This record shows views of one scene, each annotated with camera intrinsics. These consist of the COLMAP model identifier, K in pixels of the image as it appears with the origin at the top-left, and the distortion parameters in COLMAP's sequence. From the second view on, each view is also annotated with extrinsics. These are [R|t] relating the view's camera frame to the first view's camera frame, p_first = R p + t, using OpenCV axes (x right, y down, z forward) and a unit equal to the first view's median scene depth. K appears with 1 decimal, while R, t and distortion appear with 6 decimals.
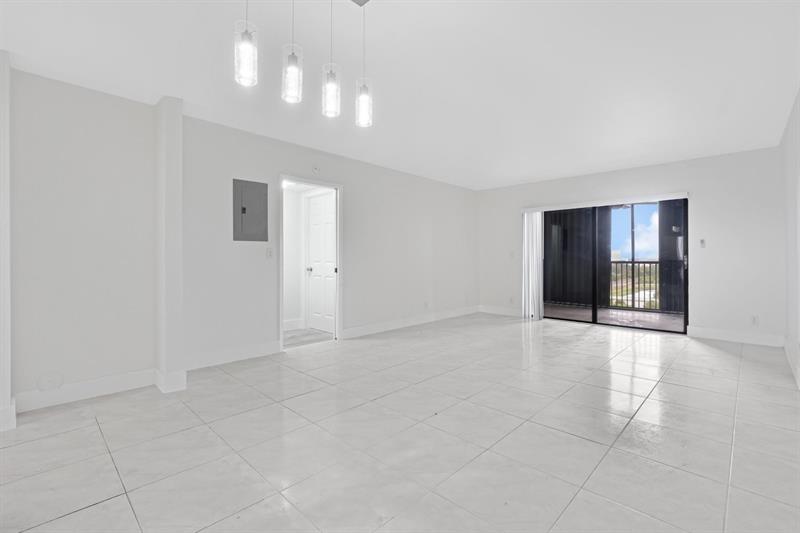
lens RADIAL K [[361.4, 0, 399.6], [0, 361.4, 253.4], [0, 0, 1]] dist [-0.001035, 0.000309]
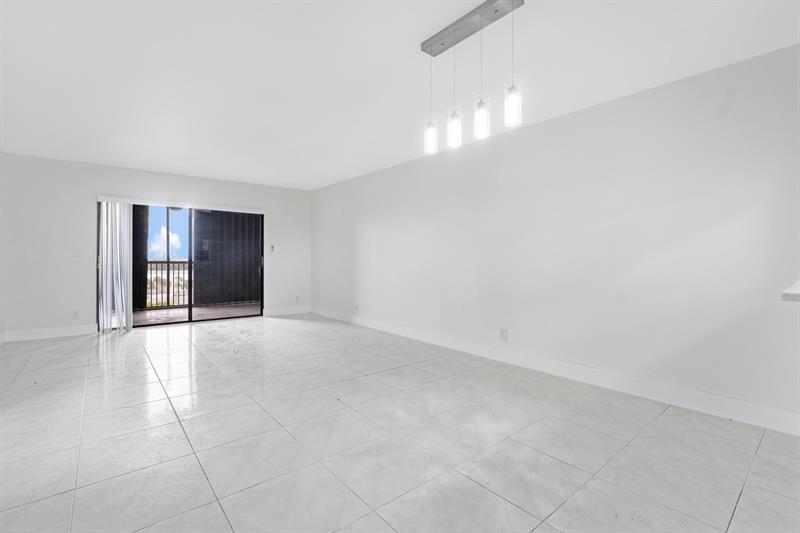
lens RADIAL K [[361.4, 0, 399.6], [0, 361.4, 253.4], [0, 0, 1]] dist [-0.001035, 0.000309]
pose [[0.098895, 0.019838, 0.994900, -0.551436], [-0.019387, 0.999650, -0.018006, 0.007361], [-0.994909, -0.017507, 0.099245, 0.396944]]
